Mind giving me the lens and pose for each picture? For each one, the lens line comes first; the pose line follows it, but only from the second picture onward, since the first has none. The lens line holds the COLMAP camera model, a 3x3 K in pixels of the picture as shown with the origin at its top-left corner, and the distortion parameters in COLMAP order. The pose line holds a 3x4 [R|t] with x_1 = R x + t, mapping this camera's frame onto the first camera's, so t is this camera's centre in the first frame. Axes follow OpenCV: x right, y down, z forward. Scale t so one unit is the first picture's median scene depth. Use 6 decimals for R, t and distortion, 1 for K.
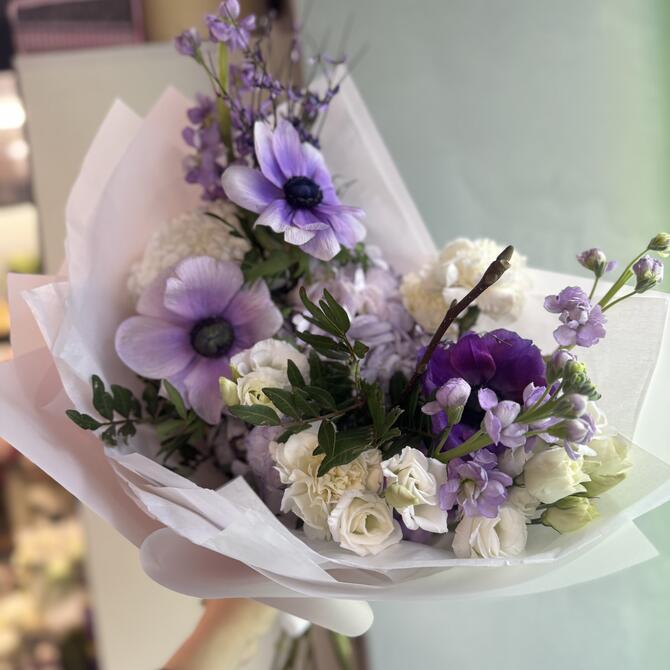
lens RADIAL K [[638.3, 0, 339.5], [0, 638.3, 339.1], [0, 0, 1]] dist [0.036946, 0.000000]
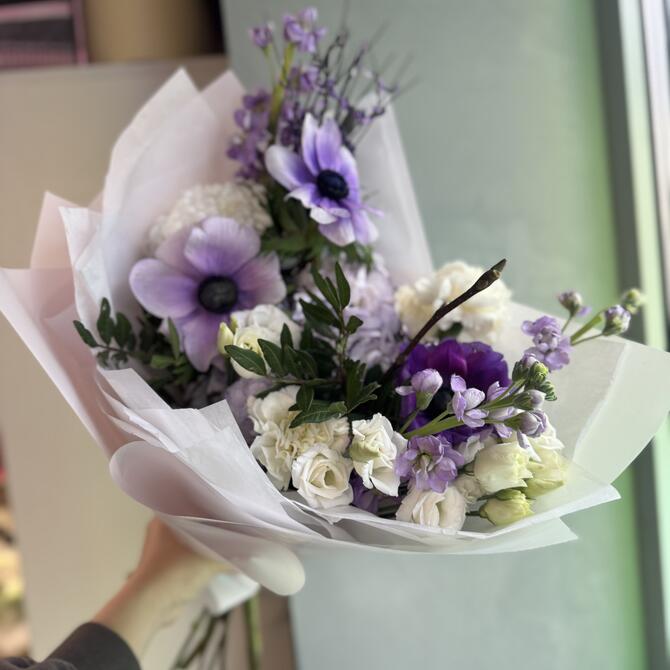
lens RADIAL K [[638.3, 0, 340.6], [0, 638.3, 334.3], [0, 0, 1]] dist [0.036946, 0.000000]
pose [[0.971803, 0.232653, 0.038363, -0.026402], [-0.228291, 0.969059, -0.093851, 0.129463], [-0.059011, 0.082447, 0.994847, -0.088877]]
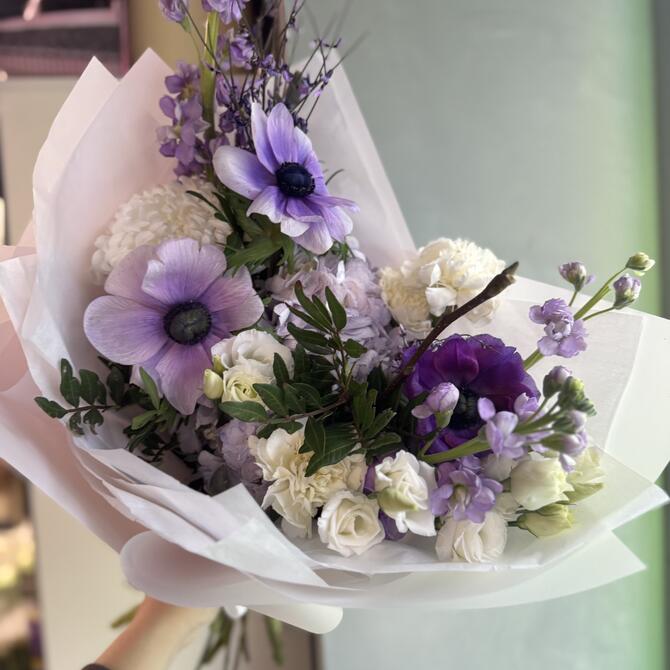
lens RADIAL K [[638.3, 0, 338.5], [0, 638.3, 334.6], [0, 0, 1]] dist [0.036946, 0.000000]
pose [[0.988579, 0.055961, 0.139926, -0.121037], [-0.061881, 0.997348, 0.038318, -0.039933], [-0.137411, -0.046539, 0.989420, 0.021384]]
